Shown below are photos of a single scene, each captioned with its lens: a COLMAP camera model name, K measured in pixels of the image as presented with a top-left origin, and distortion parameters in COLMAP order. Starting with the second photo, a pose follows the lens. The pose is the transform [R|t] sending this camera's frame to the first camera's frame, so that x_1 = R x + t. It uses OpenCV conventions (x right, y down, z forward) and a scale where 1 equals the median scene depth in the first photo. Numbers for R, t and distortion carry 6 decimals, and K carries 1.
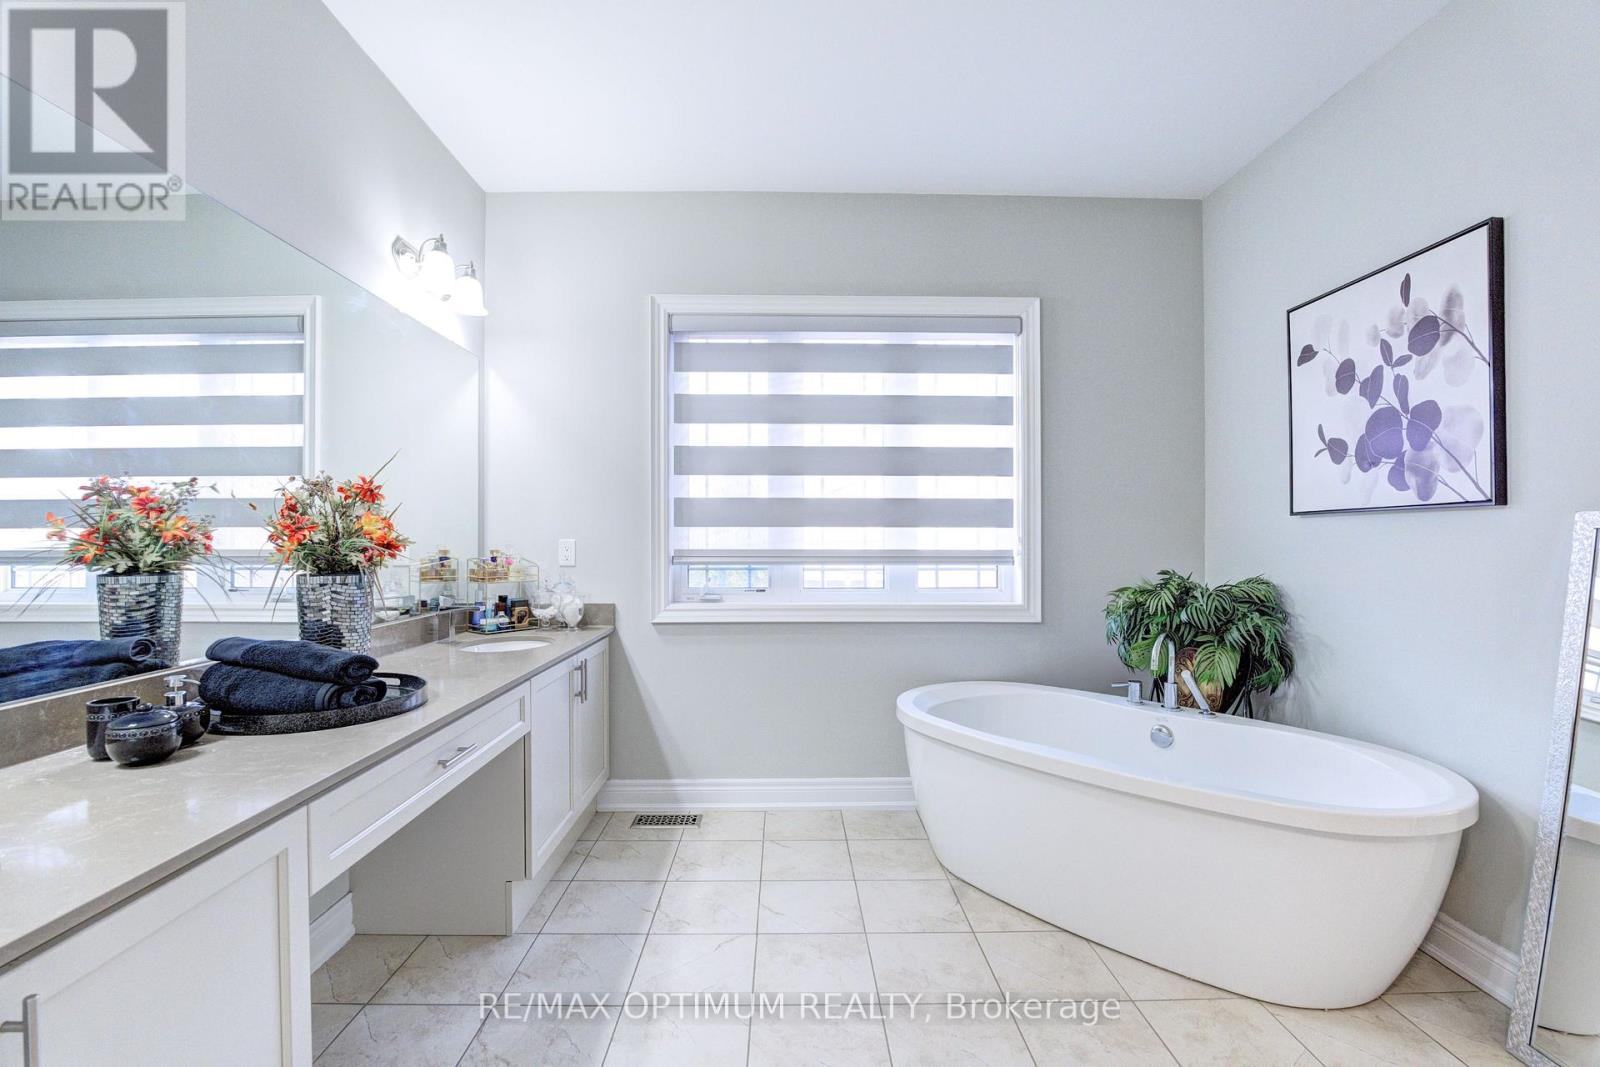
lens RADIAL K [[694.5, 0, 794.6], [0, 694.5, 534.5], [0, 0, 1]] dist [-0.003787, -0.000439]
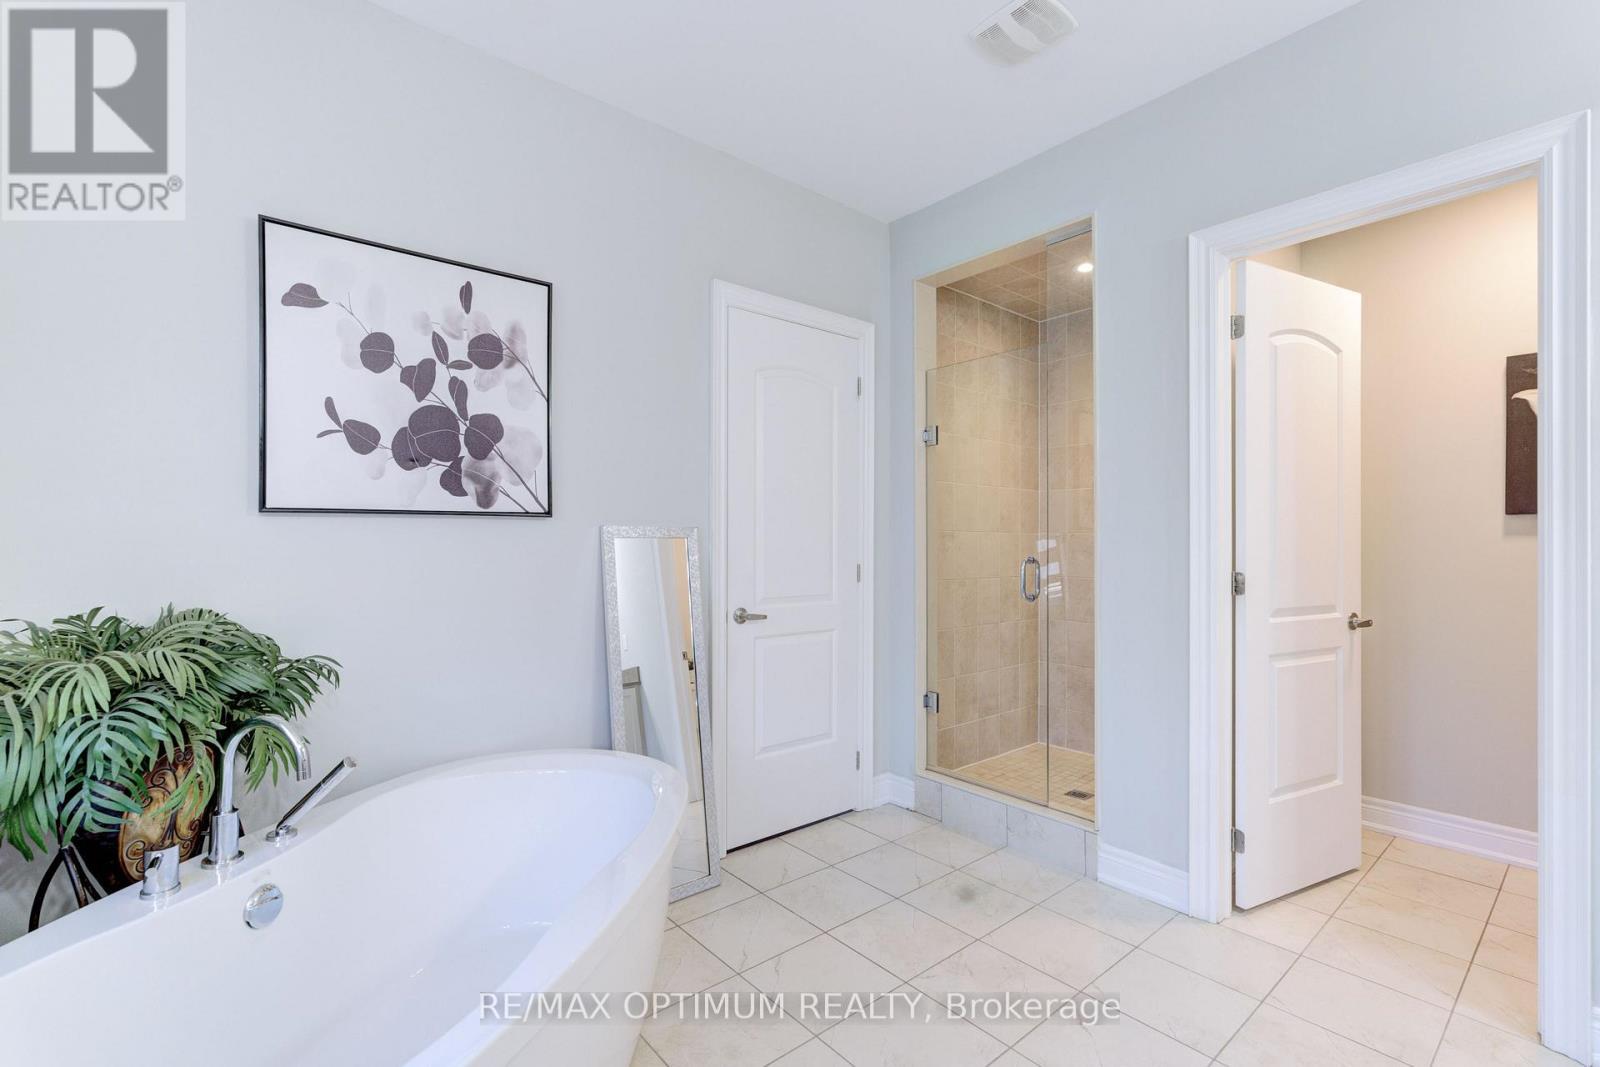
lens RADIAL K [[694.5, 0, 799.2], [0, 694.5, 540.2], [0, 0, 1]] dist [-0.003787, -0.000439]
pose [[-0.619772, 0.005773, 0.784761, -0.199278], [-0.001937, 0.999959, -0.008887, 0.007422], [-0.784779, -0.007028, -0.619735, 1.223907]]
